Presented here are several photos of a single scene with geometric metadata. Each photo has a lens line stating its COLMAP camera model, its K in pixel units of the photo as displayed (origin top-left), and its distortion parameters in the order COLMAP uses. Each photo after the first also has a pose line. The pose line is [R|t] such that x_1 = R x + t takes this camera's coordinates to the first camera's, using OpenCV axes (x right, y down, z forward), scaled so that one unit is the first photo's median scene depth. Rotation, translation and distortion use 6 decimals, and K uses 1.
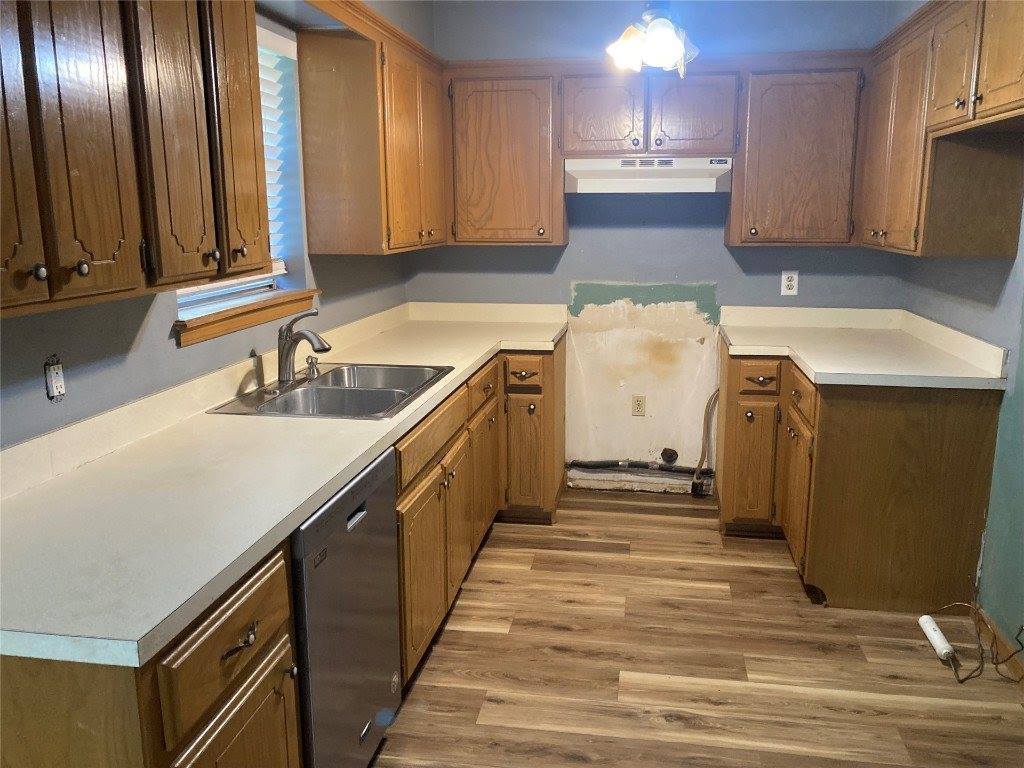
lens RADIAL K [[852.0, 0, 515.6], [0, 852.0, 388.3], [0, 0, 1]] dist [0.022854, -0.027064]
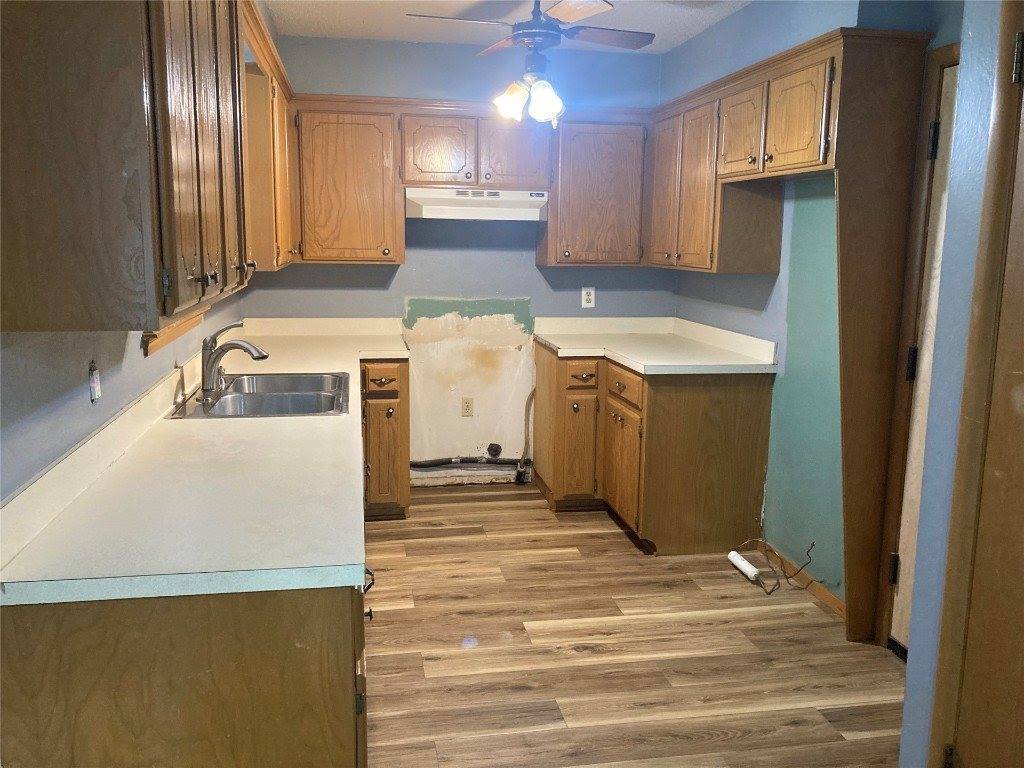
lens RADIAL K [[852.0, 0, 506.5], [0, 852.0, 381.4], [0, 0, 1]] dist [0.022854, -0.027064]
pose [[0.942806, -0.041015, 0.330809, -0.233763], [0.052474, 0.998290, -0.025777, 0.023716], [-0.329186, 0.041662, 0.943345, -0.100459]]
